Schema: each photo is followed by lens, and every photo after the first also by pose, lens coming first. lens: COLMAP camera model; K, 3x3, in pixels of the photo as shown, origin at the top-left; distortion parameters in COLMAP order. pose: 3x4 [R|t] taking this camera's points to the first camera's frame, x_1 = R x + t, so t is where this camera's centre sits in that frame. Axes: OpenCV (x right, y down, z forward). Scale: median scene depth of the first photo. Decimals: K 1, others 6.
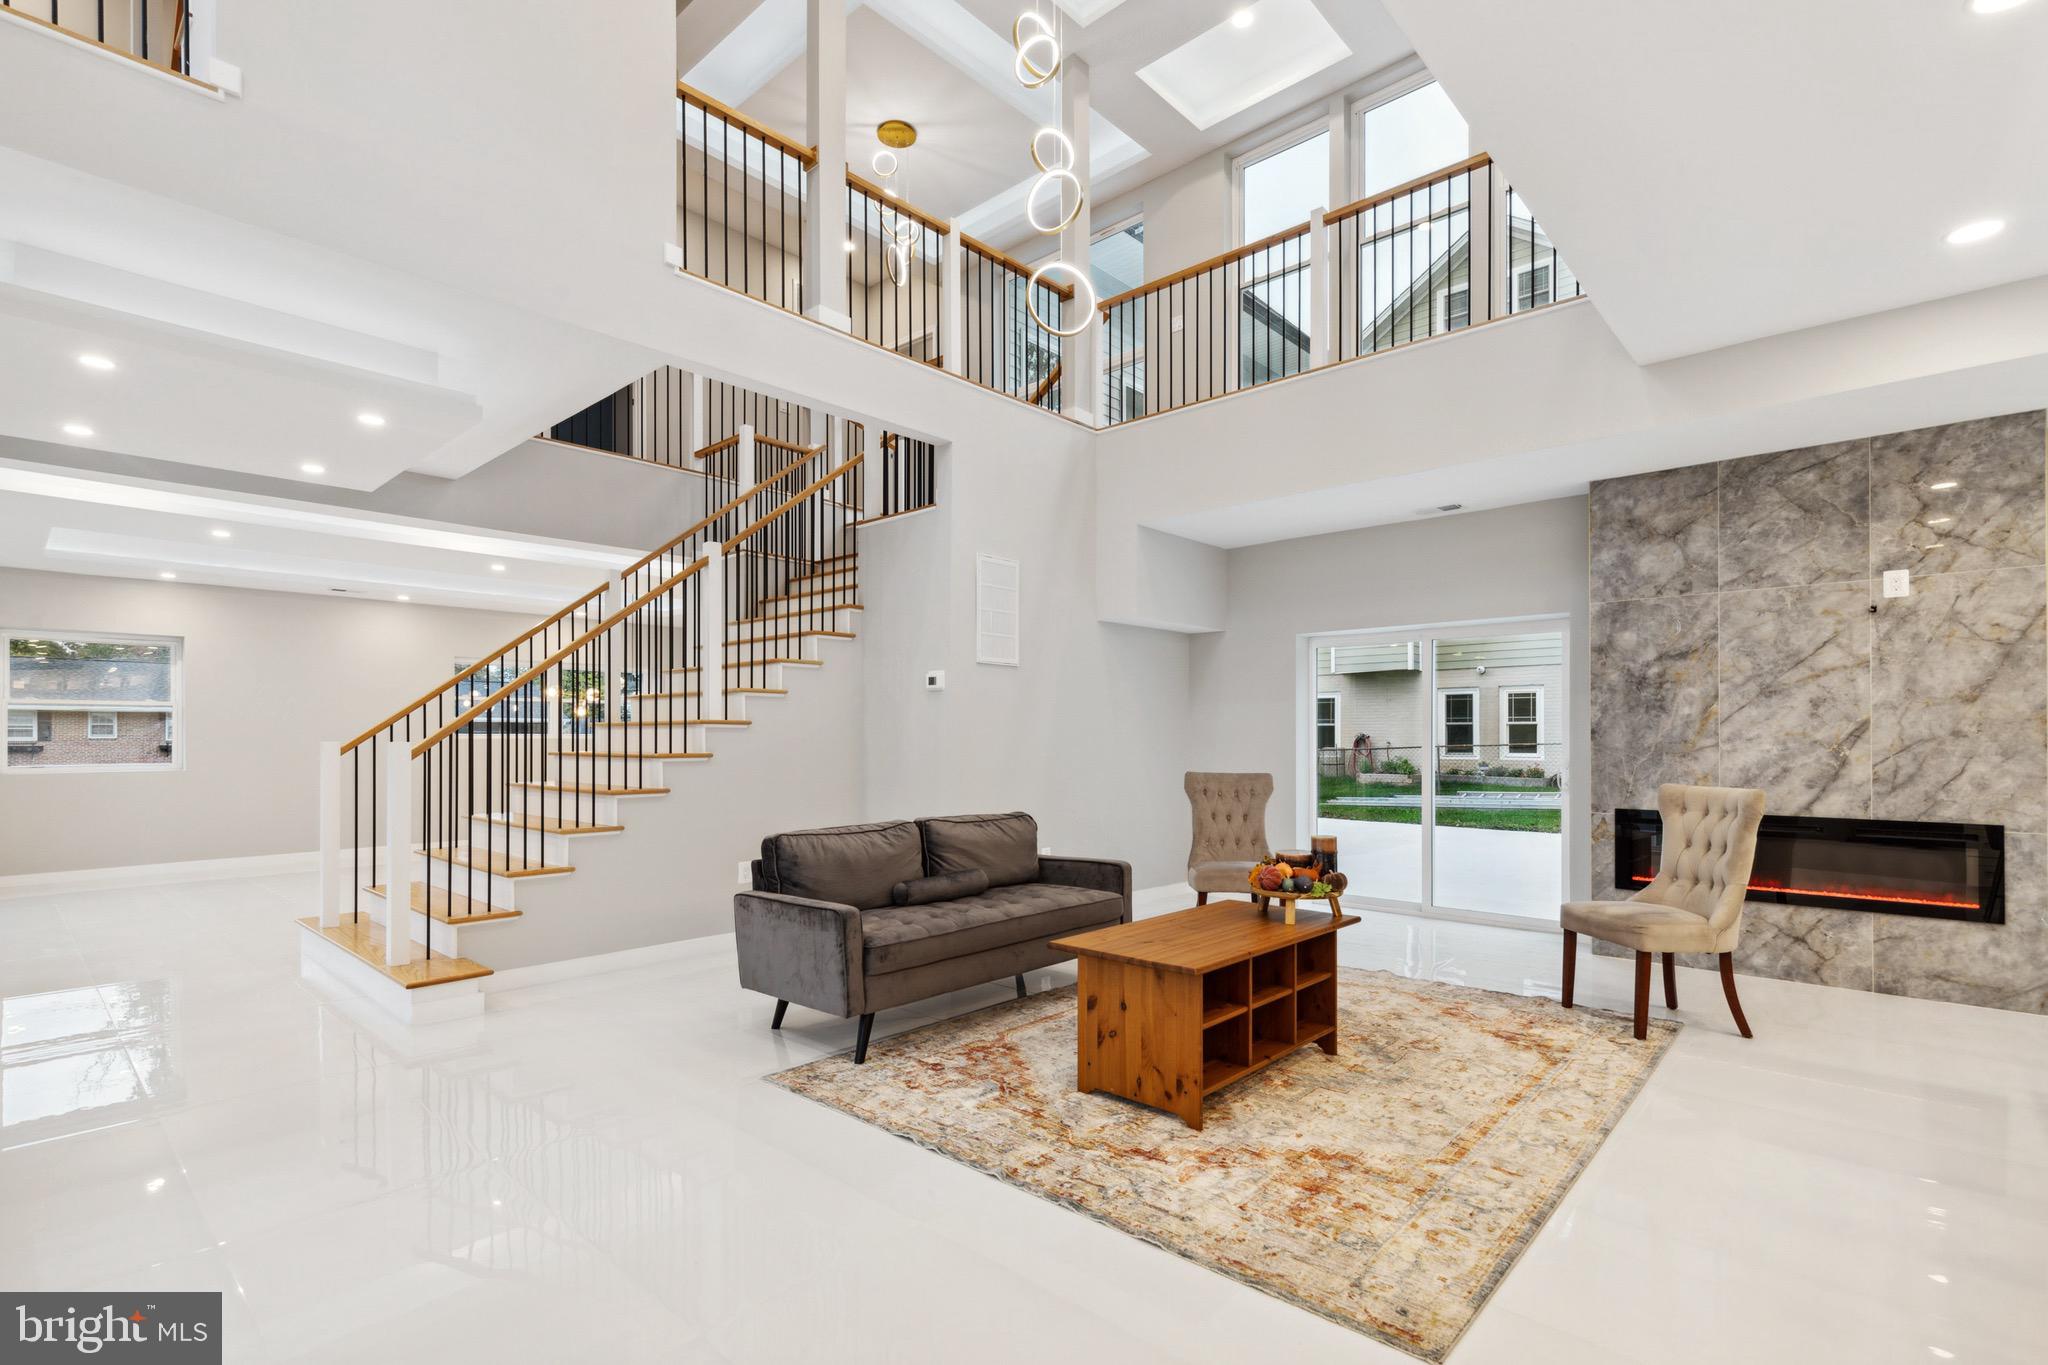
lens RADIAL K [[952.8, 0, 1025.9], [0, 952.8, 731.5], [0, 0, 1]] dist [0.003143, 0.000597]
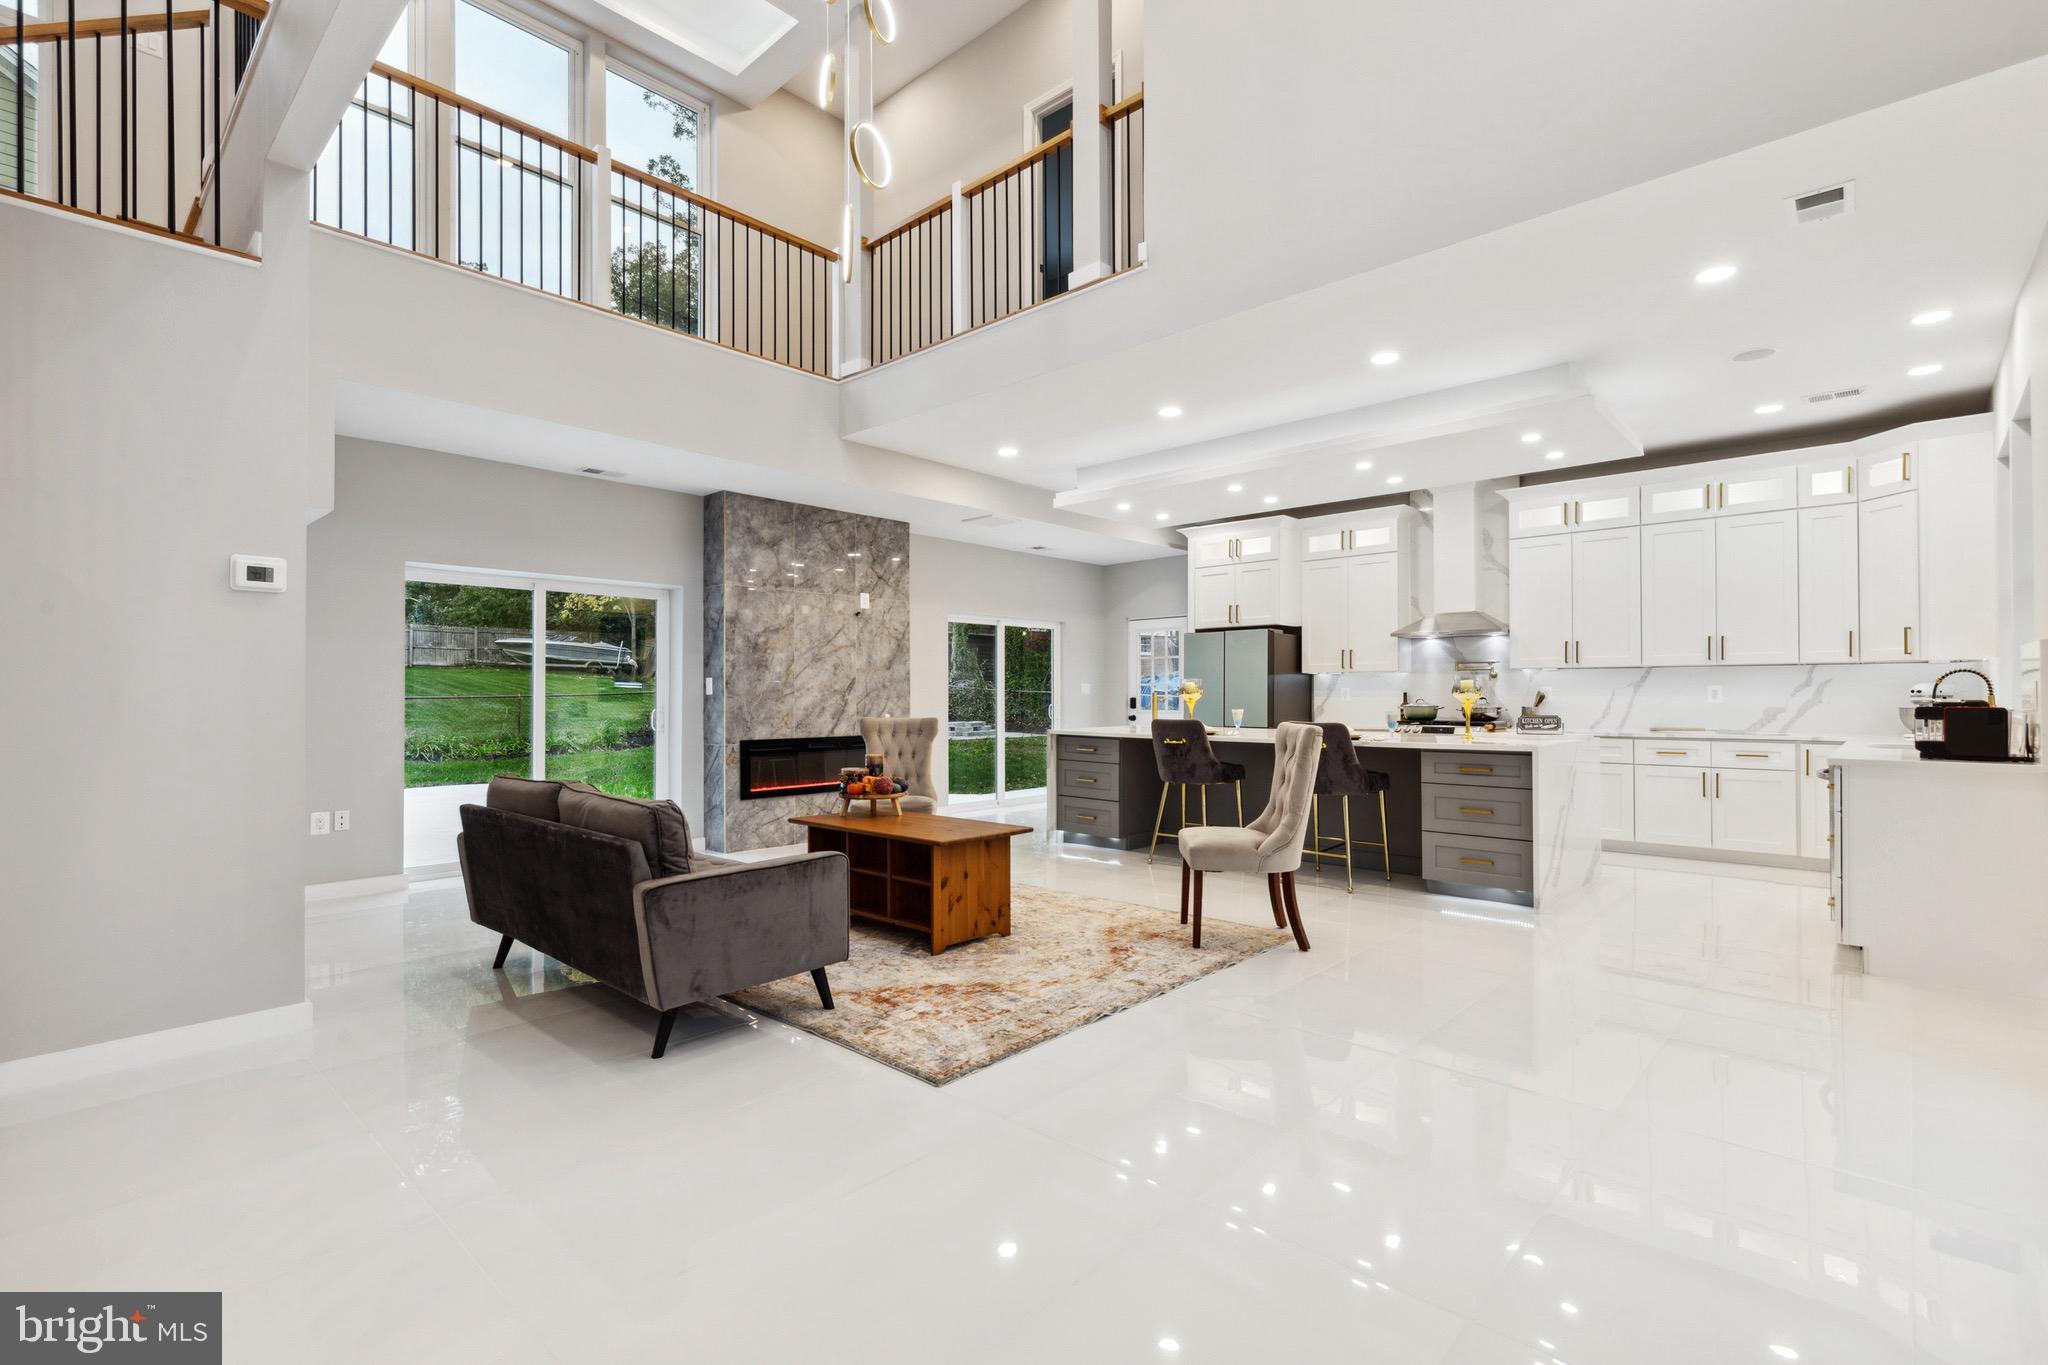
lens RADIAL K [[942.1, 0, 1022.7], [0, 942.1, 687.7], [0, 0, 1]] dist [0.002325, 0.000874]
pose [[0.012812, 0.008590, 0.999881, -0.788074], [-0.005169, 0.999950, -0.008525, 0.017945], [-0.999905, -0.005059, 0.012856, 0.661461]]
